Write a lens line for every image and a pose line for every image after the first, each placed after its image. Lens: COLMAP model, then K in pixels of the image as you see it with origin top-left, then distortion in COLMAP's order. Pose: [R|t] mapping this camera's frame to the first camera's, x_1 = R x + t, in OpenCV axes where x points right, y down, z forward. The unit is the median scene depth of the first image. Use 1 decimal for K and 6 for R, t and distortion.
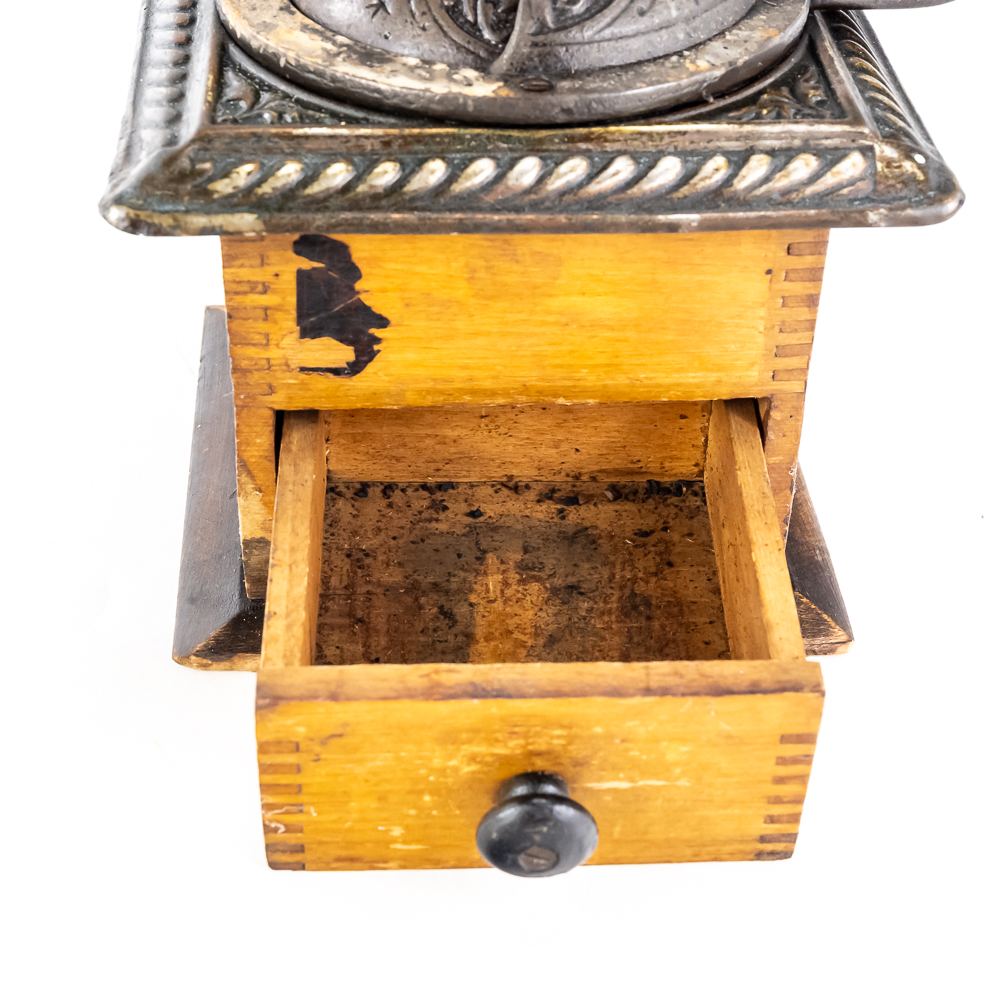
lens RADIAL K [[1955.1, 0, 496.4], [0, 1955.1, 501.4], [0, 0, 1]] dist [0.036698, 0.000000]
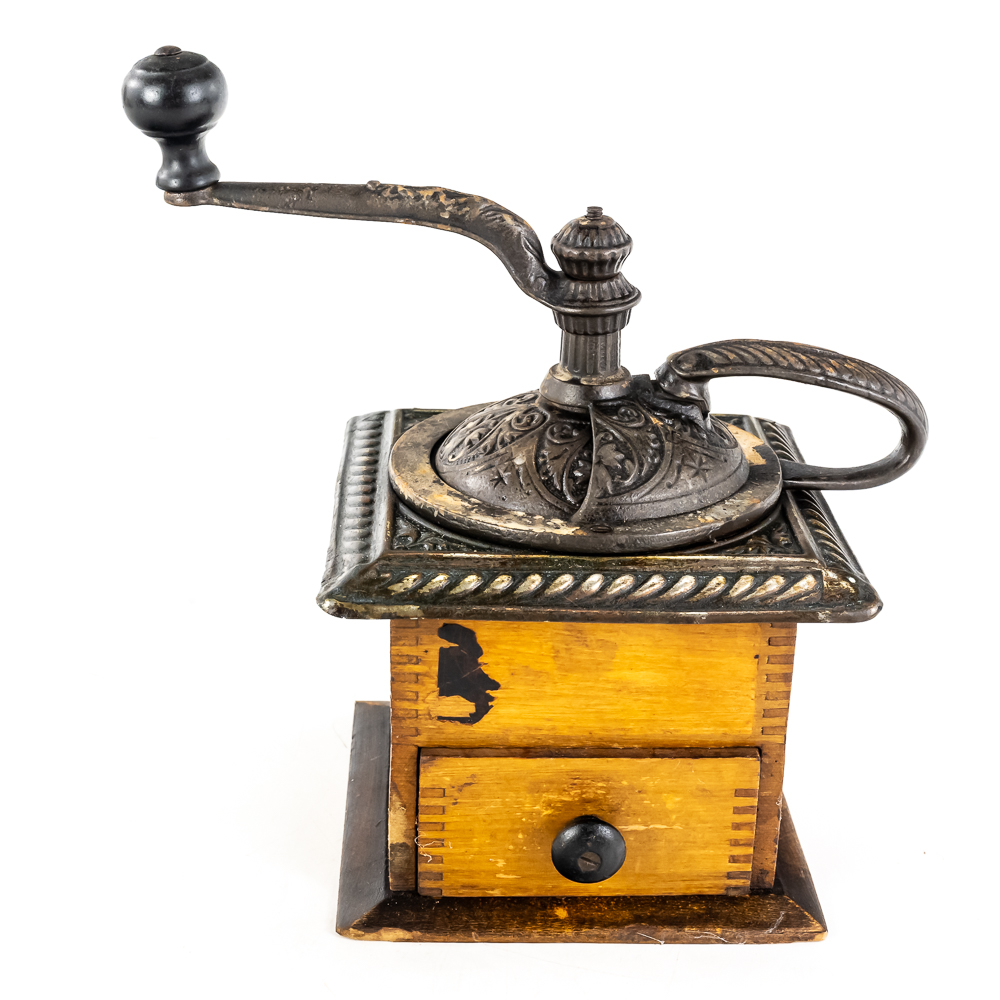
lens RADIAL K [[1751.6, 0, 503.8], [0, 1751.6, 501.0], [0, 0, 1]] dist [0.090528, 0.000000]
pose [[0.999242, 0.016322, -0.035345, -0.007337], [-0.024795, 0.966738, -0.254564, 0.114609], [0.030015, 0.255247, 0.966410, -0.329157]]
